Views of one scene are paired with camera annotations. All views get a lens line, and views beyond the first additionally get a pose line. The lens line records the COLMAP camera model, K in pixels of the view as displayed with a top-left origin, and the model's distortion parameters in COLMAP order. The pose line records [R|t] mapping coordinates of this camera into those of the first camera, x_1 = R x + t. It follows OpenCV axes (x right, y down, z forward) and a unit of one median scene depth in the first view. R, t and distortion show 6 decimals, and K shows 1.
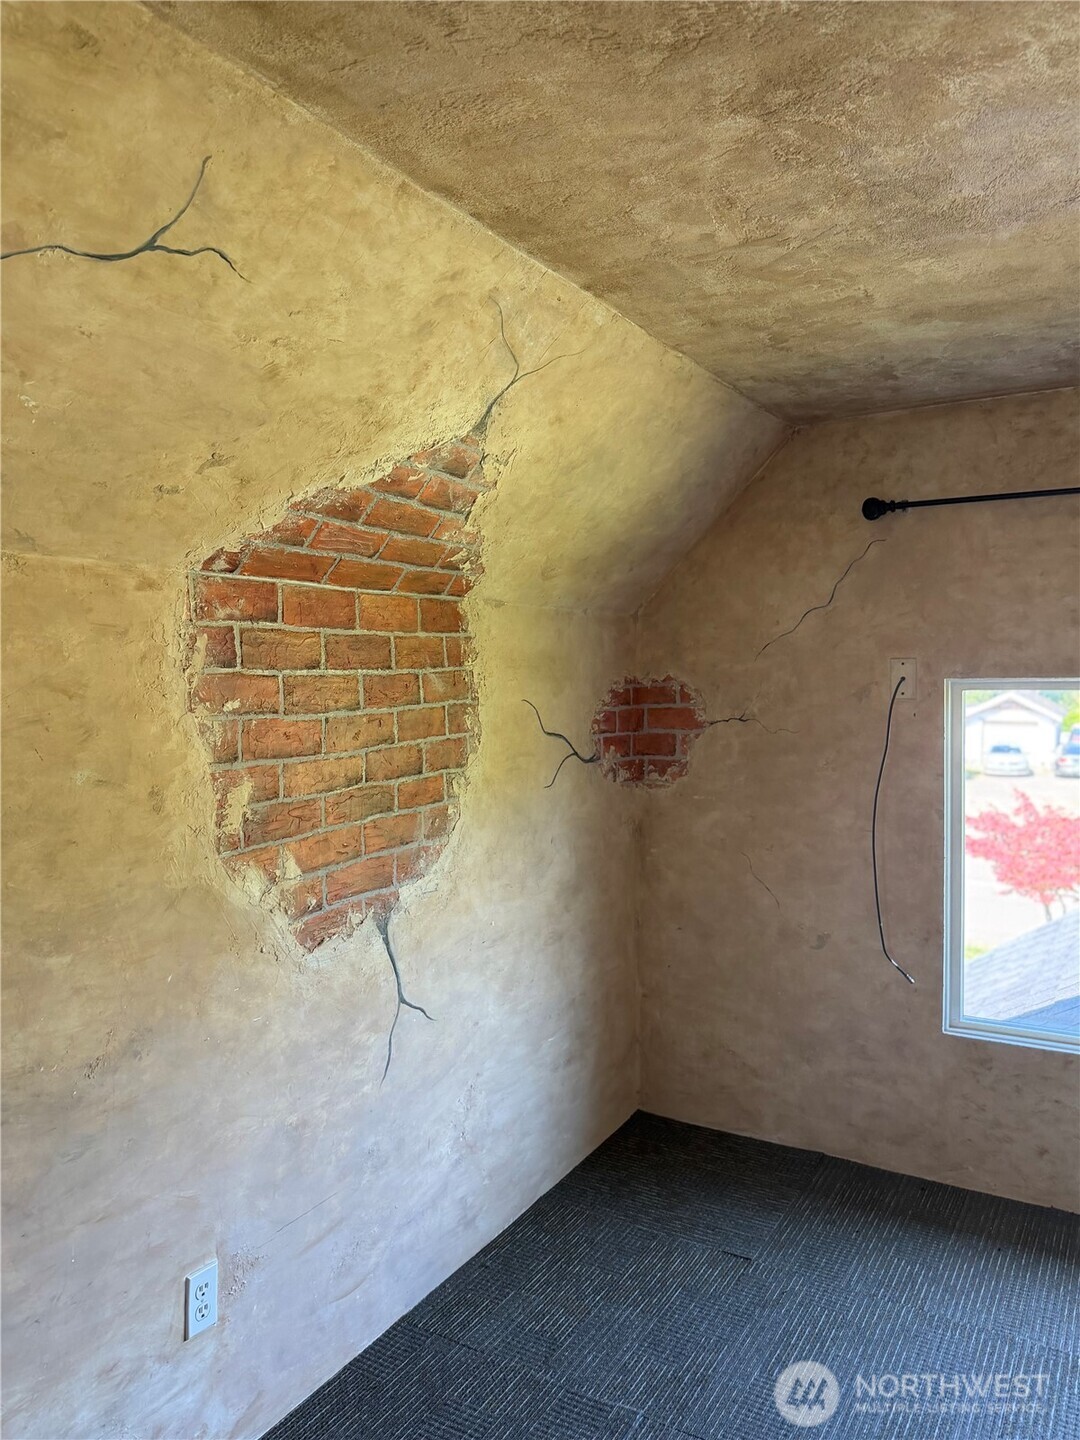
lens RADIAL K [[1022.0, 0, 564.1], [0, 1022.0, 714.4], [0, 0, 1]] dist [0.123476, -0.208786]
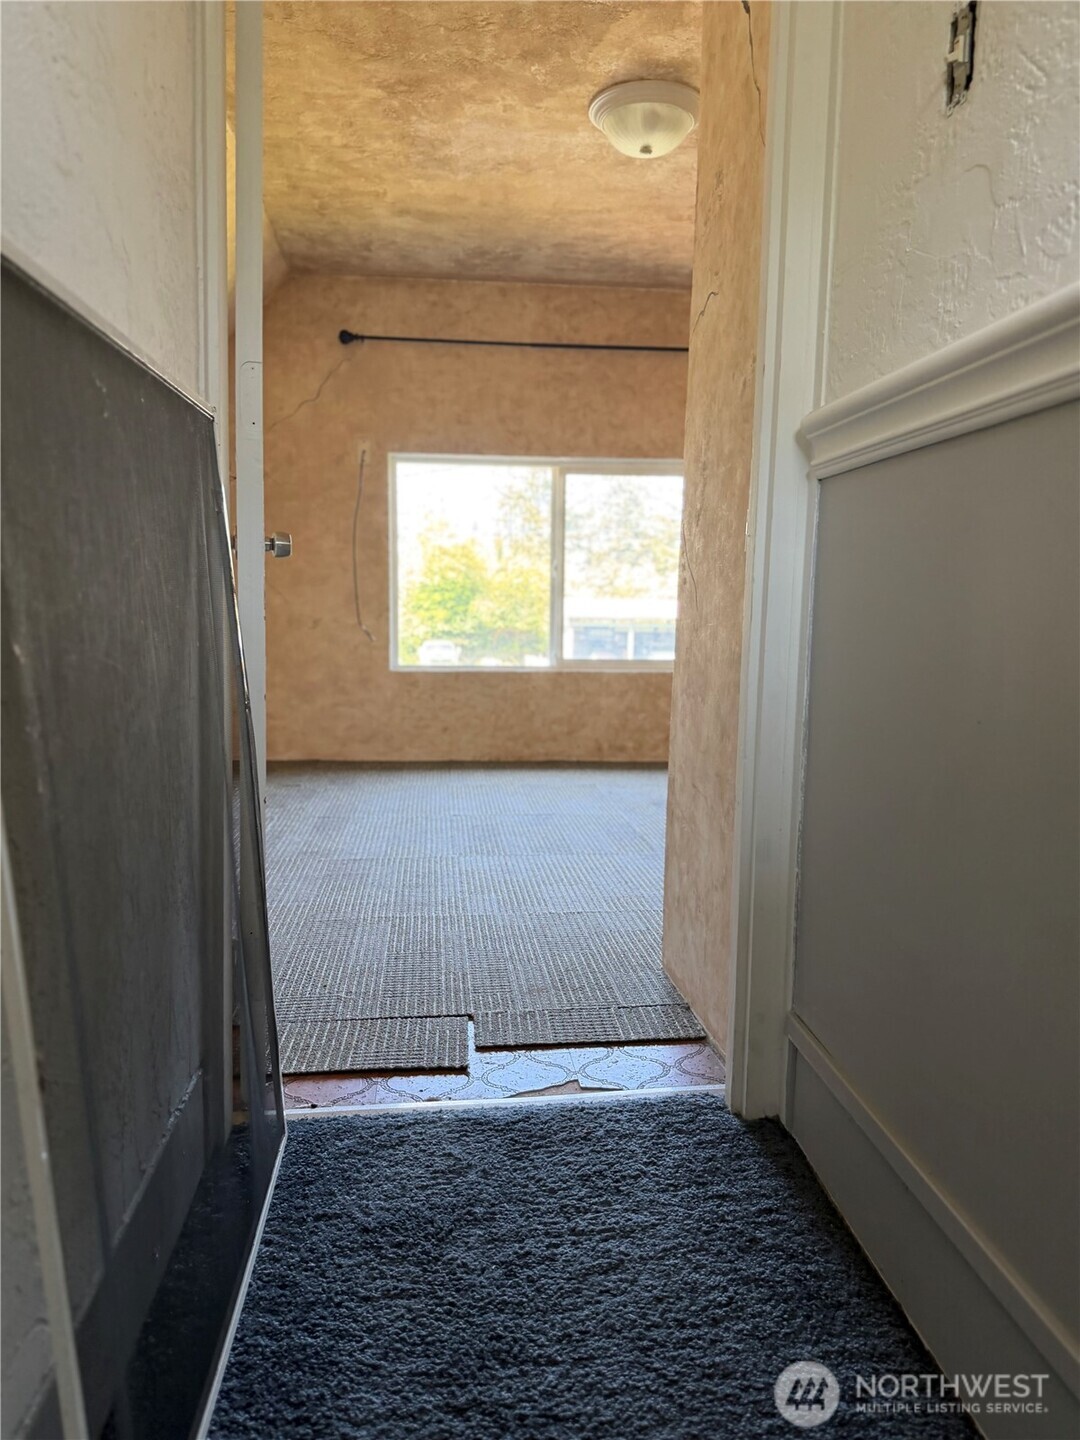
lens RADIAL K [[974.1, 0, 541.2], [0, 974.1, 747.0], [0, 0, 1]] dist [-0.011555, -0.027873]
pose [[0.808284, -0.073065, 0.584242, -0.363515], [0.002023, 0.992609, 0.121336, 0.238419], [-0.588789, -0.096892, 0.802458, -0.413321]]
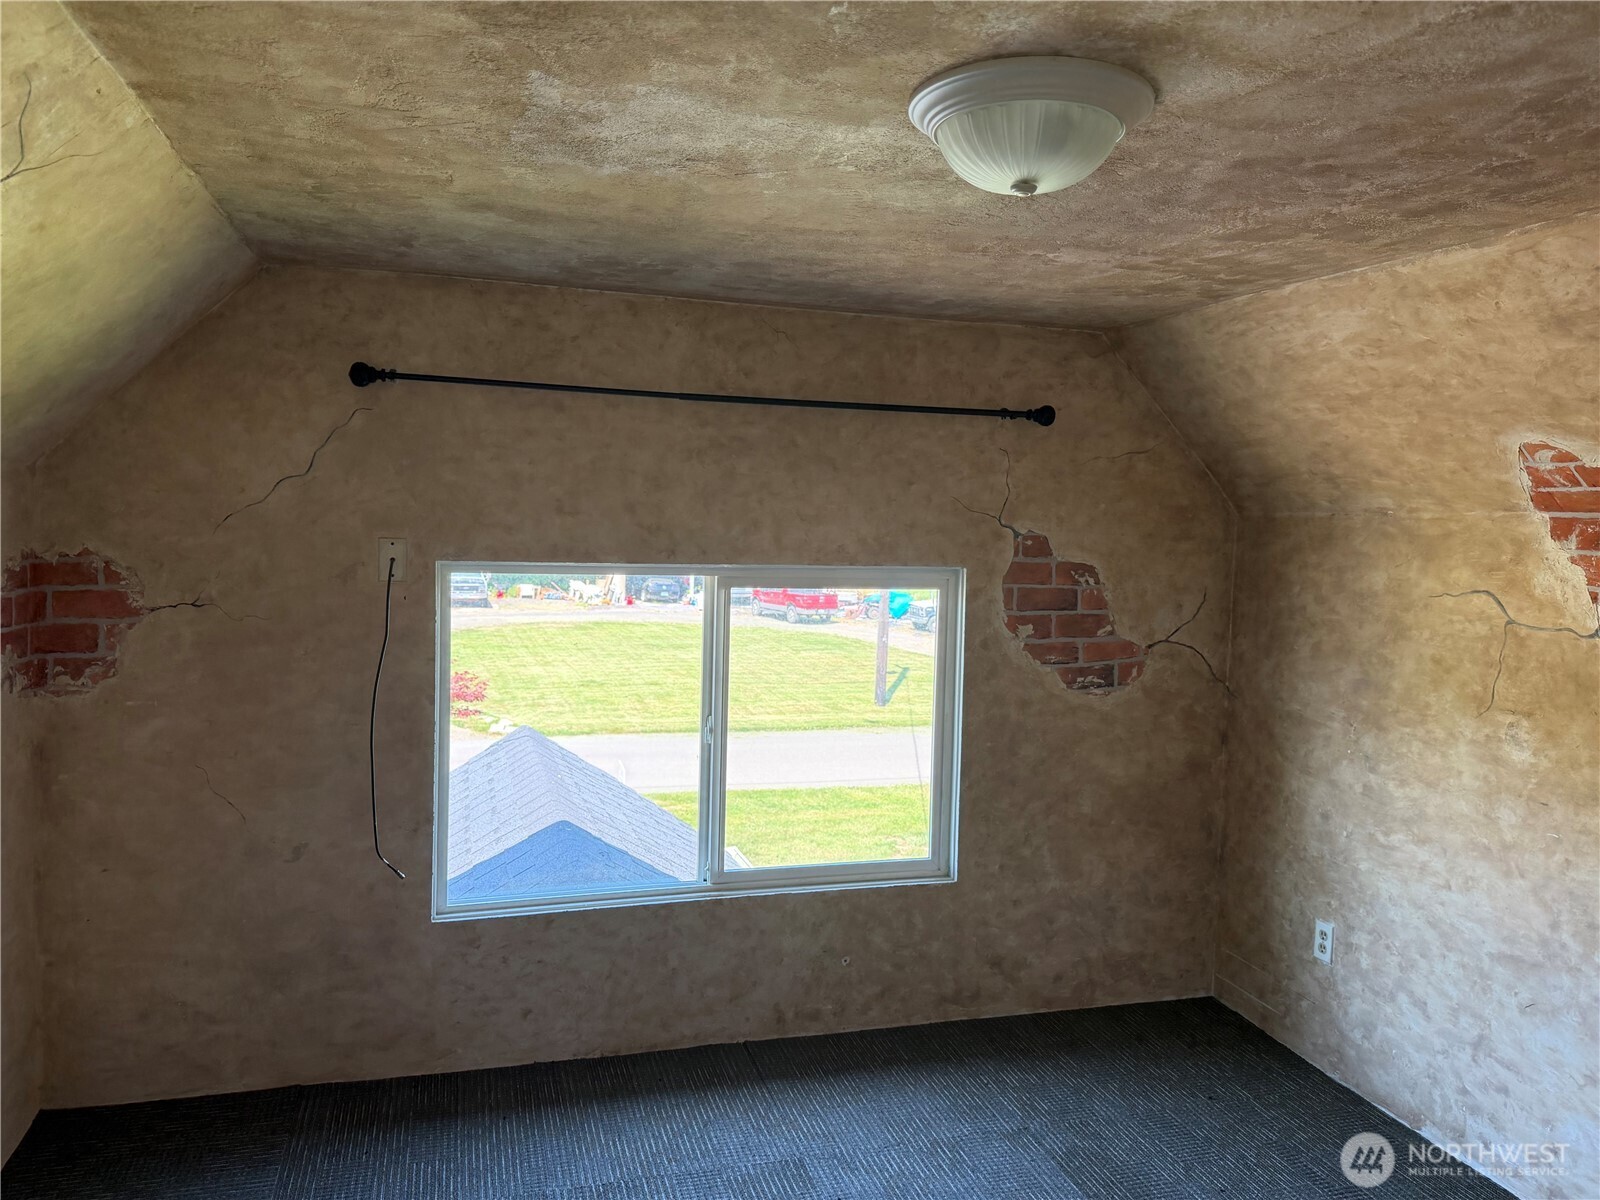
lens RADIAL K [[1129.6, 0, 800.0], [0, 1129.6, 600.0], [0, 0, 1]] dist [0.026396, -0.039934]
pose [[0.687456, -0.020407, 0.725939, -0.165419], [-0.005931, 0.999414, 0.033712, -0.034741], [-0.726202, -0.027481, 0.686932, 0.023765]]
